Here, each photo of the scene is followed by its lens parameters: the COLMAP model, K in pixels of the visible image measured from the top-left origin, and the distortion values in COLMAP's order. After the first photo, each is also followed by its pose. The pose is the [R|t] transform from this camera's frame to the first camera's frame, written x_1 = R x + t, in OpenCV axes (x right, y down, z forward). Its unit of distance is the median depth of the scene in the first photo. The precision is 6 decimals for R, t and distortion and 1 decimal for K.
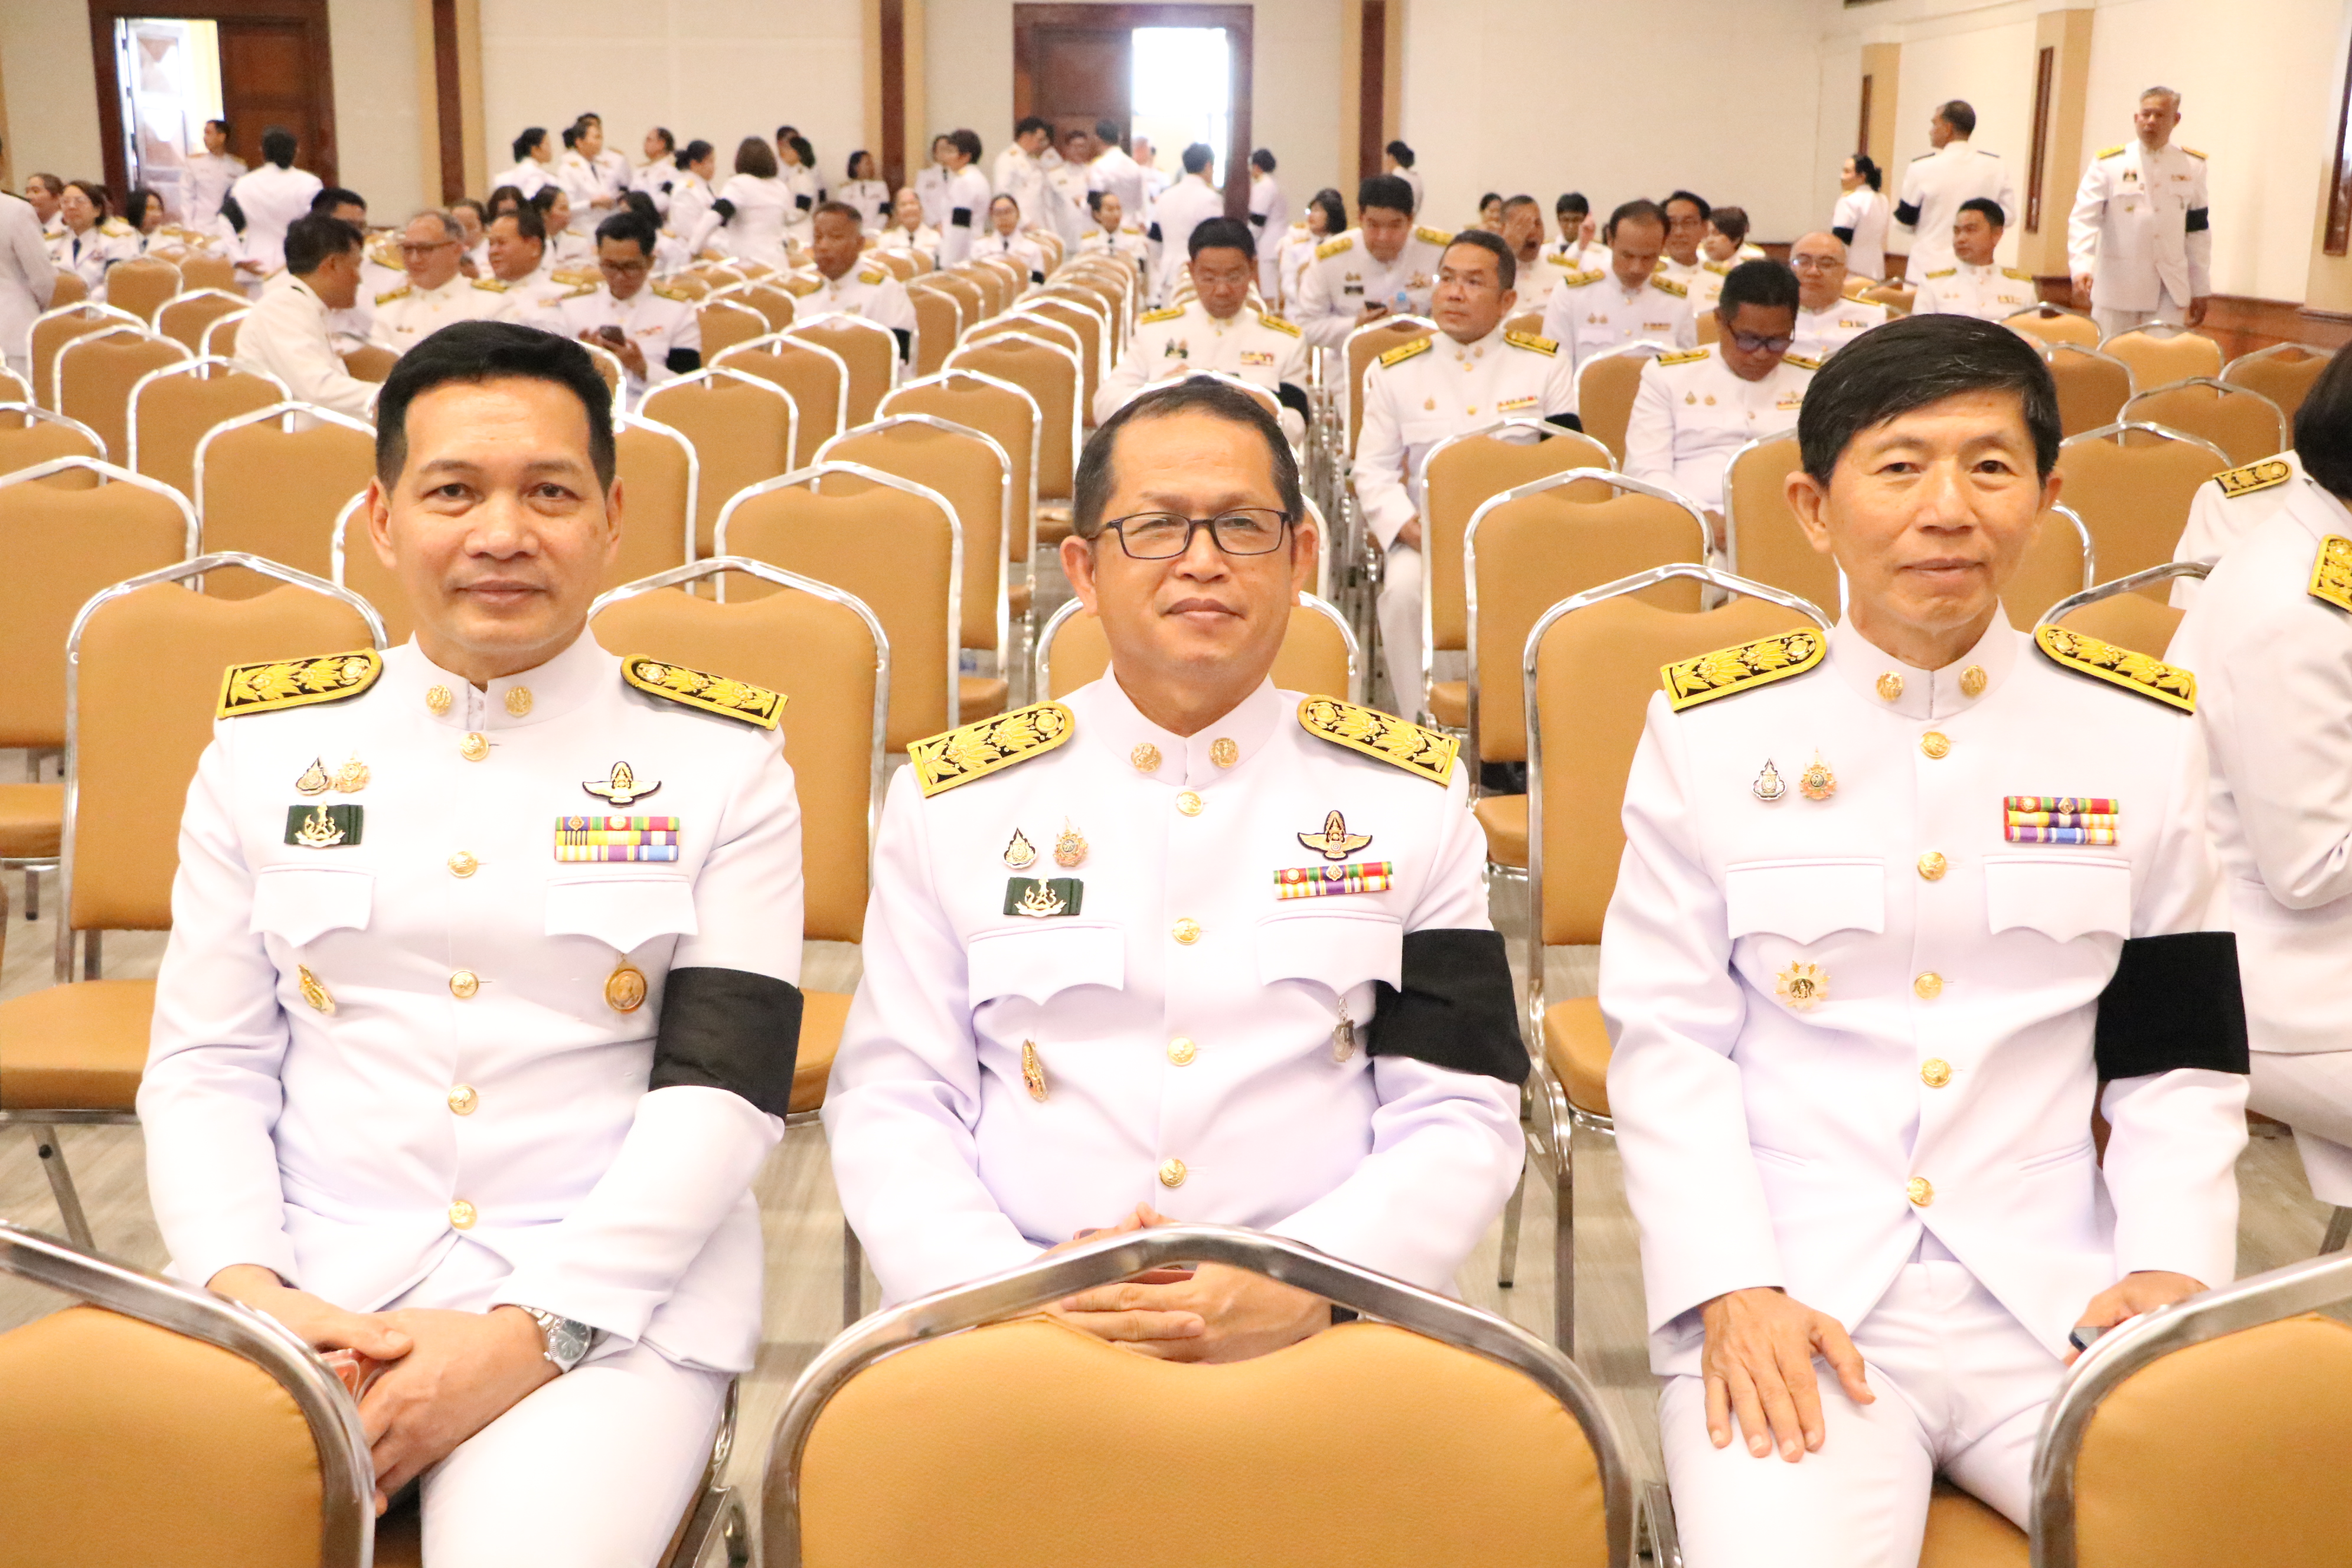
lens RADIAL K [[2730.7, 0, 1176.7], [0, 2730.7, 874.9], [0, 0, 1]] dist [-0.114469, 0.331394]
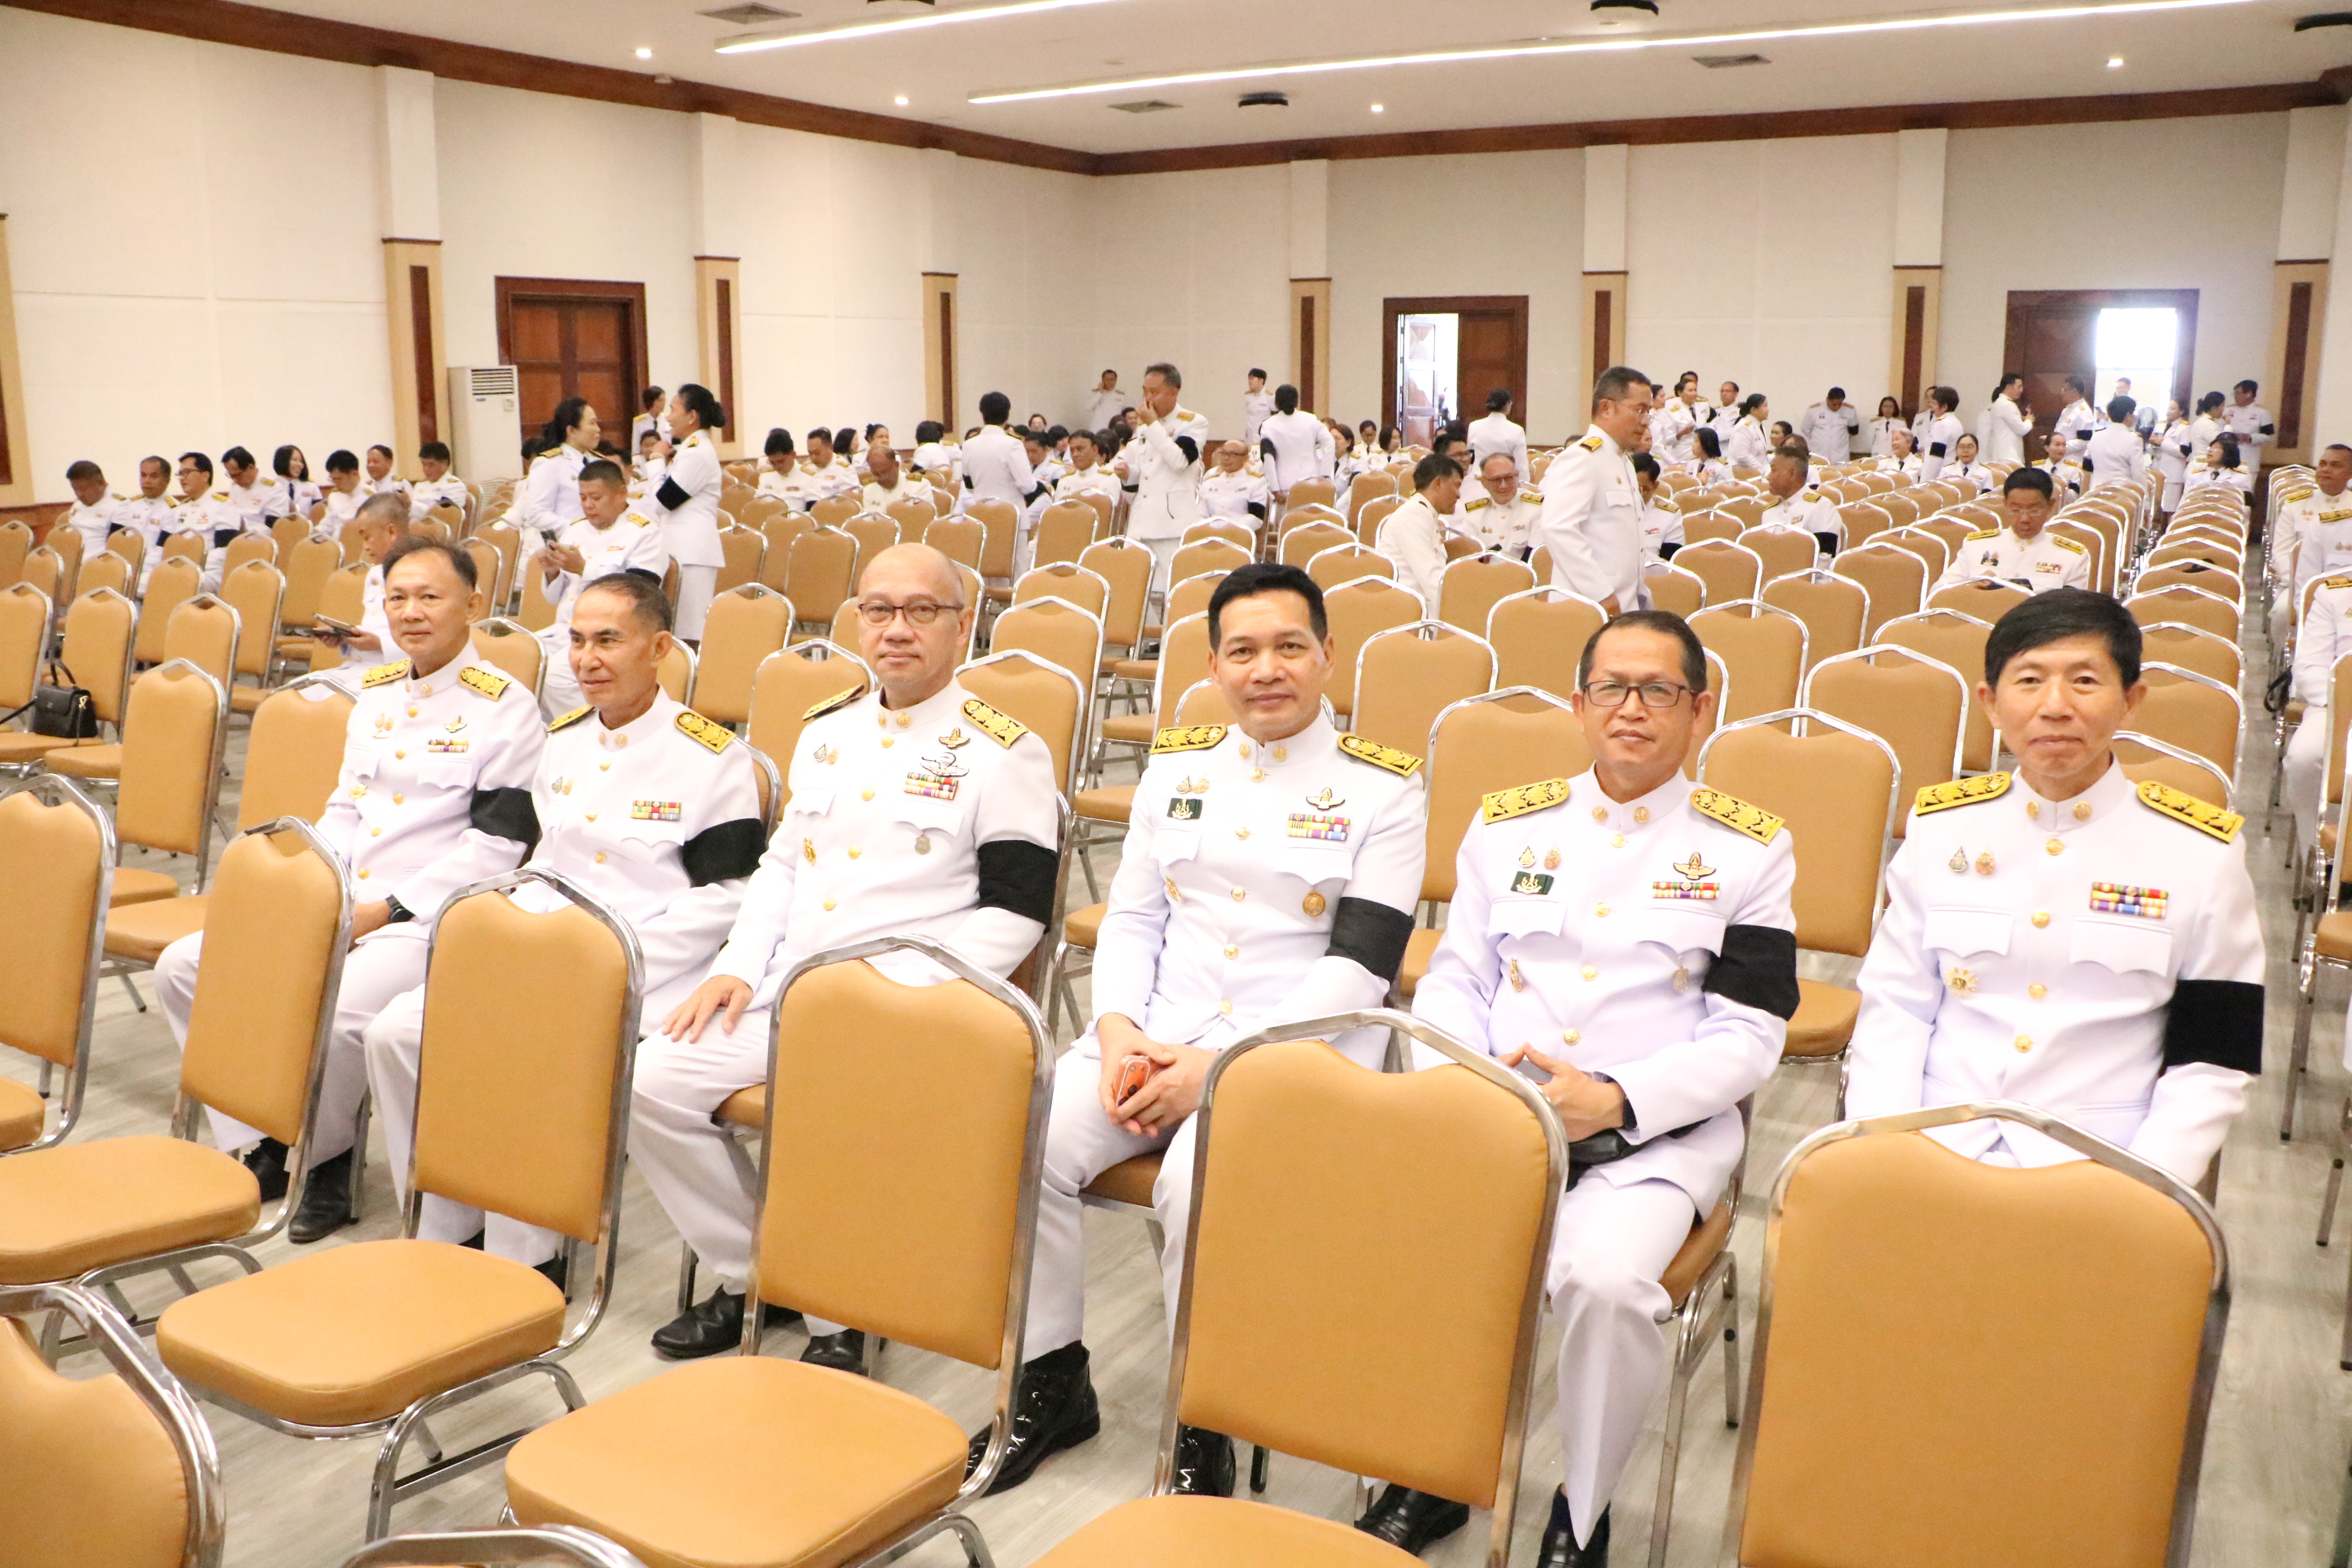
lens RADIAL K [[2384.8, 0, 1176.0], [0, 2384.8, 784.0], [0, 0, 1]] dist [-0.172688, 0.003046]
pose [[0.851469, 0.079338, -0.518368, 0.569604], [-0.112148, 0.993169, -0.032206, 0.020270], [0.512272, 0.085556, 0.854551, -0.505456]]
